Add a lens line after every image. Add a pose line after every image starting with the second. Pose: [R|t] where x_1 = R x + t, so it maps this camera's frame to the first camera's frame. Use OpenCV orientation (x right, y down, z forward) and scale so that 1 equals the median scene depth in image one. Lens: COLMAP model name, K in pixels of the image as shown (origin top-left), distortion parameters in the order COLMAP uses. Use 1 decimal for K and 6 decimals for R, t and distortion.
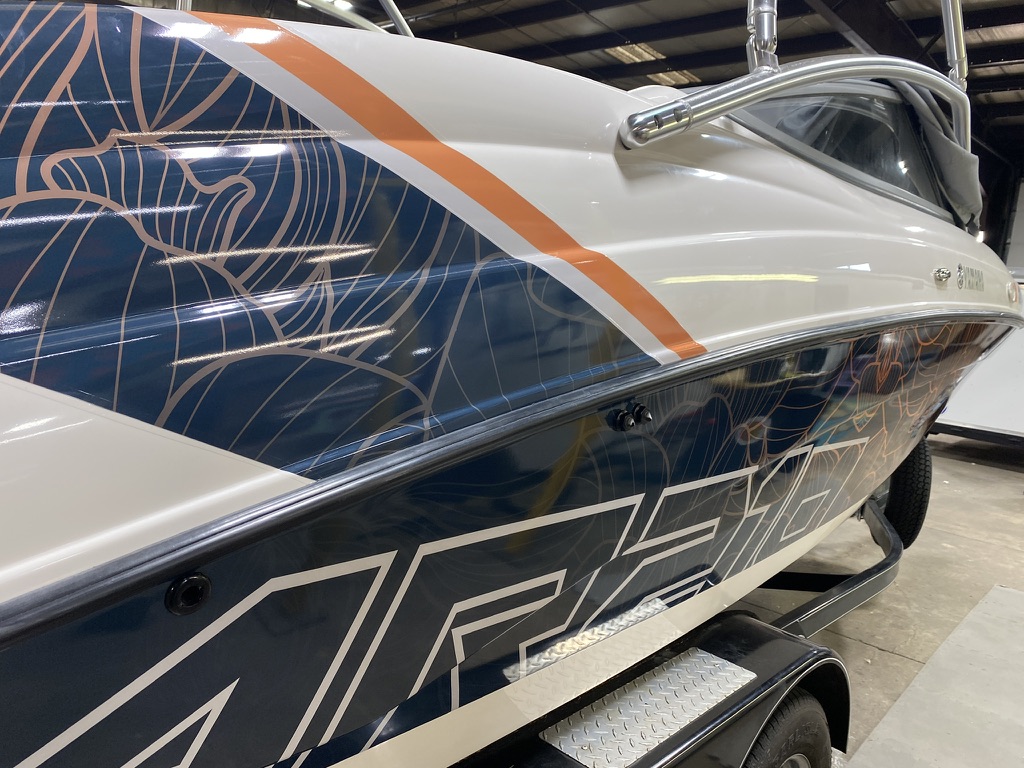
lens RADIAL K [[782.0, 0, 505.9], [0, 782.0, 378.3], [0, 0, 1]] dist [0.016786, 0.004512]
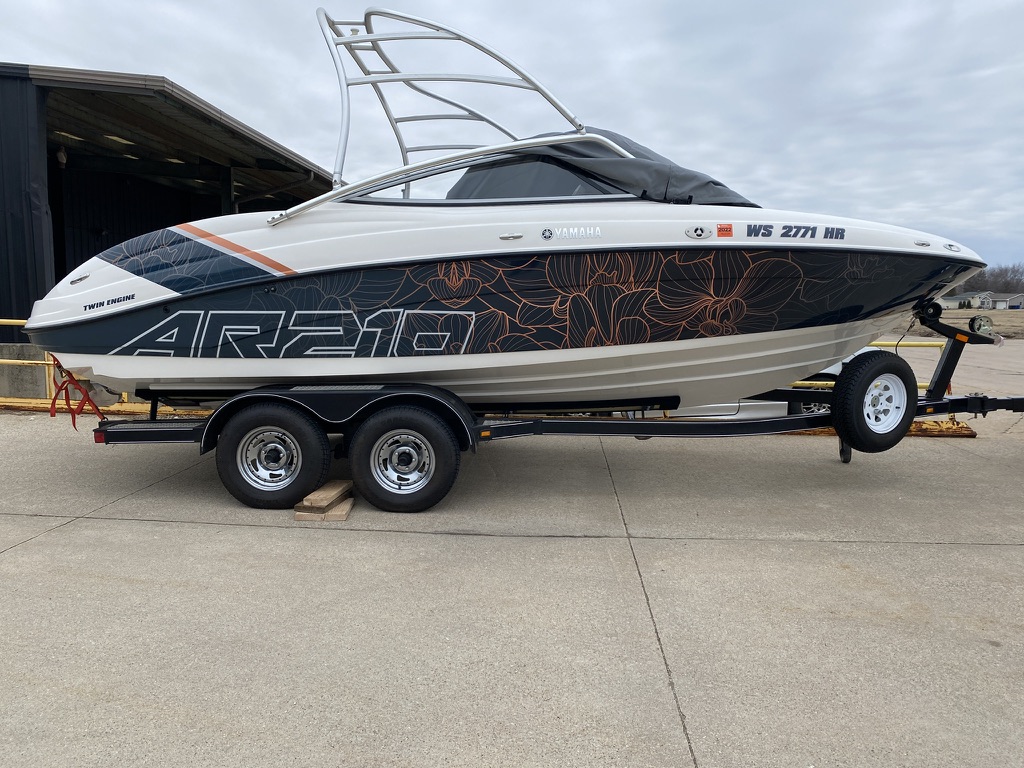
lens RADIAL K [[773.7, 0, 525.7], [0, 773.7, 390.2], [0, 0, 1]] dist [0.085134, -0.174628]
pose [[0.653965, -0.007816, -0.756485, 4.931870], [-0.023430, 0.999258, -0.030580, 0.800063], [0.756162, 0.037723, 0.653296, -0.774959]]
